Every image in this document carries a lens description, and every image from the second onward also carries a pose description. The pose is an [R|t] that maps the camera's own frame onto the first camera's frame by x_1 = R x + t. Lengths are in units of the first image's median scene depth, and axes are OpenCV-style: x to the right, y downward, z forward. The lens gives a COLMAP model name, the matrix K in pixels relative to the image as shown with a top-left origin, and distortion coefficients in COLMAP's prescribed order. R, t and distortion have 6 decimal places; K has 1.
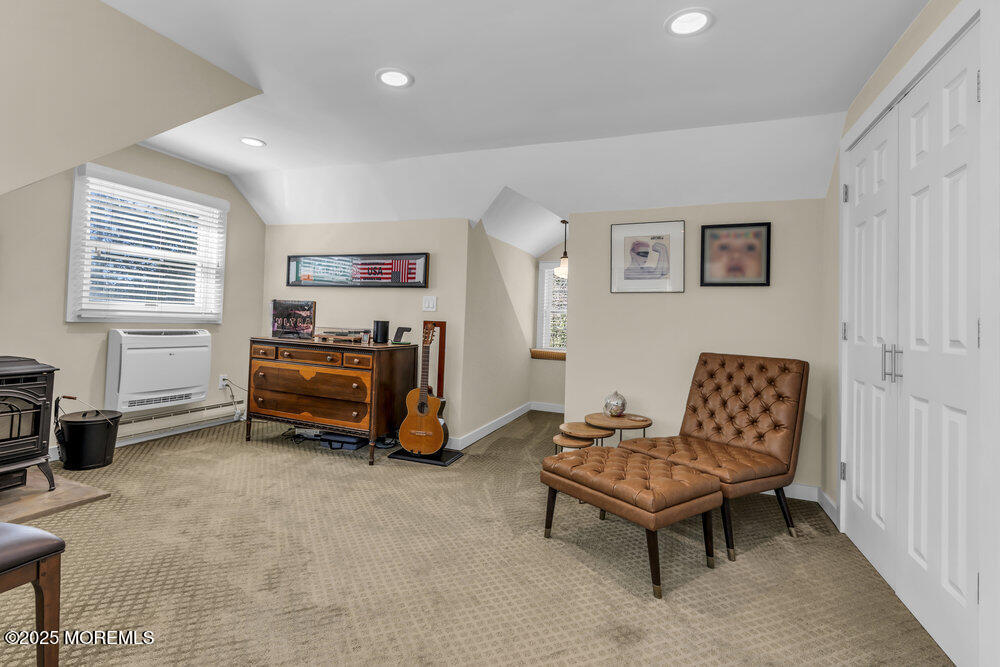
lens RADIAL K [[459.5, 0, 499.6], [0, 459.5, 307.5], [0, 0, 1]] dist [-0.001286, -0.000202]
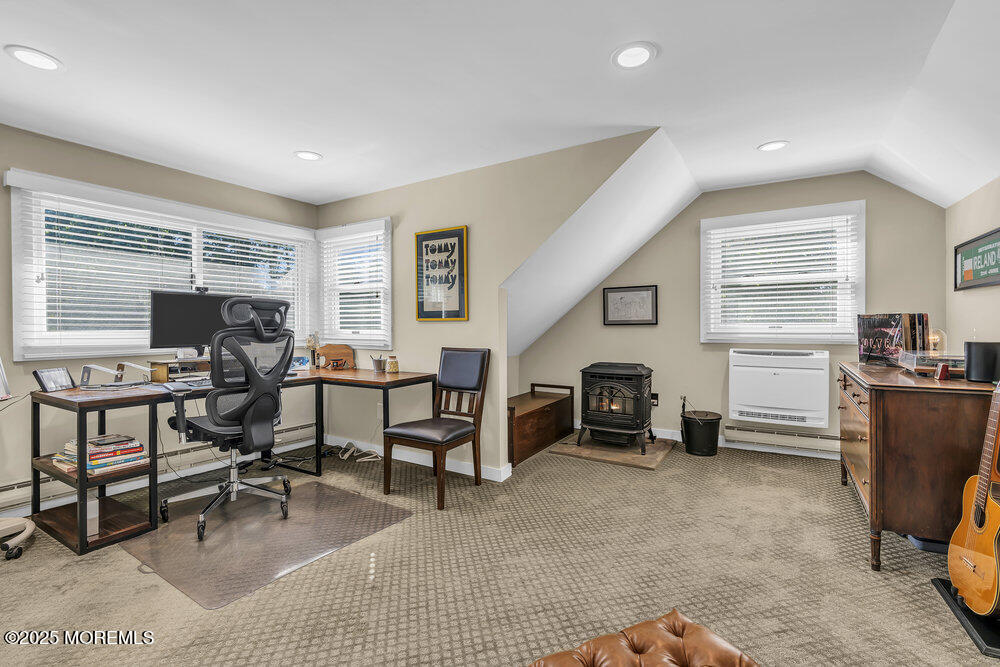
lens RADIAL K [[450.3, 0, 501.4], [0, 450.3, 327.9], [0, 0, 1]] dist [-0.003517, -0.000252]
pose [[-0.172117, -0.030908, -0.984591, 0.406477], [0.026892, 0.998988, -0.036061, 0.017791], [0.984709, -0.032684, -0.171112, 0.579774]]
